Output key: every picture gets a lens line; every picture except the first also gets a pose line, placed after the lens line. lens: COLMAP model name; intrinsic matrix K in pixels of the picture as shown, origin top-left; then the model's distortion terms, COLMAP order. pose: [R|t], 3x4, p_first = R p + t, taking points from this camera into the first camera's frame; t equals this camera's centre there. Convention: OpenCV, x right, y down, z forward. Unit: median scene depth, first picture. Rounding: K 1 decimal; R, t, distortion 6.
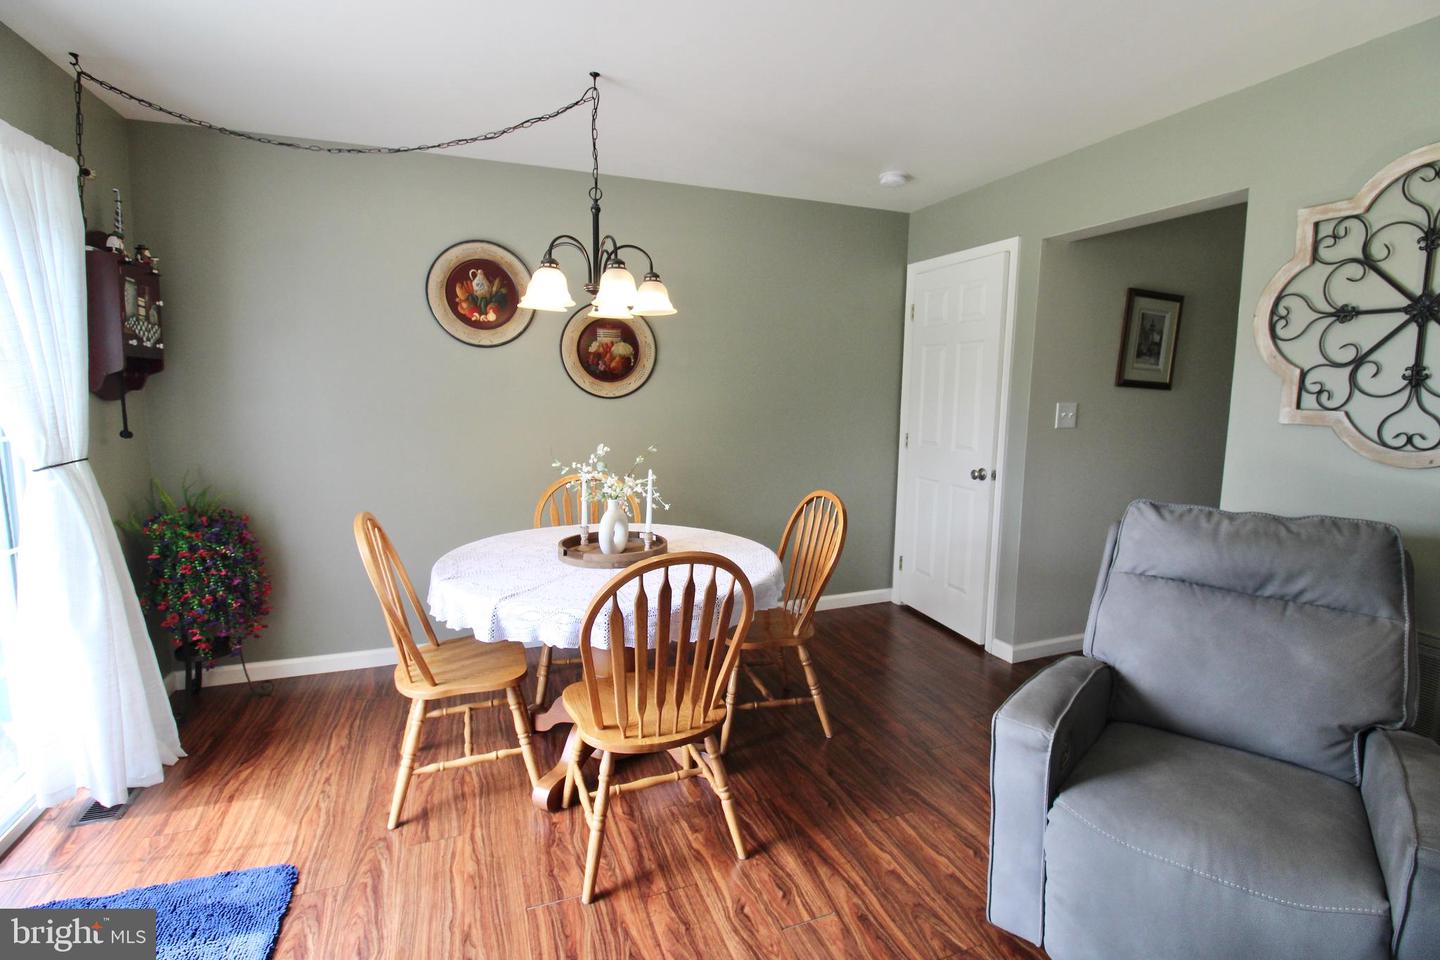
lens RADIAL K [[676.0, 0, 727.3], [0, 676.0, 478.7], [0, 0, 1]] dist [-0.003502, -0.001821]
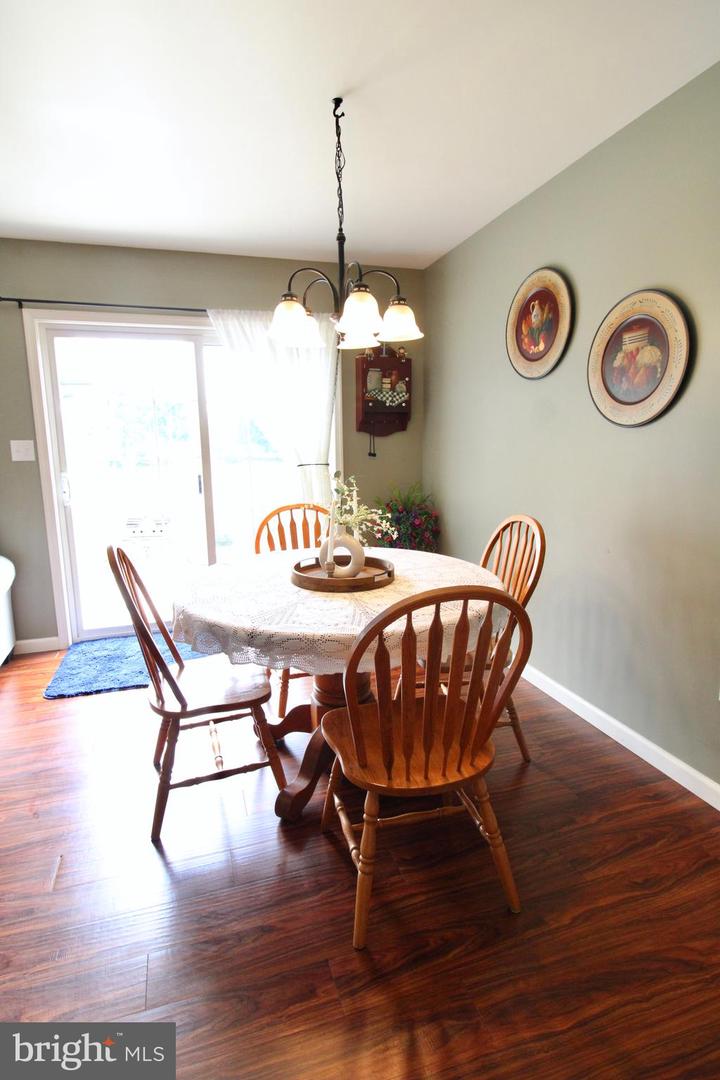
lens RADIAL K [[569.7, 0, 362.4], [0, 569.7, 537.7], [0, 0, 1]] dist [0.002789, -0.000280]
pose [[-0.081127, 0.157598, -0.984165, 0.536444], [-0.116179, 0.979194, 0.166379, -0.077239], [0.989909, 0.127837, -0.061130, 0.844044]]
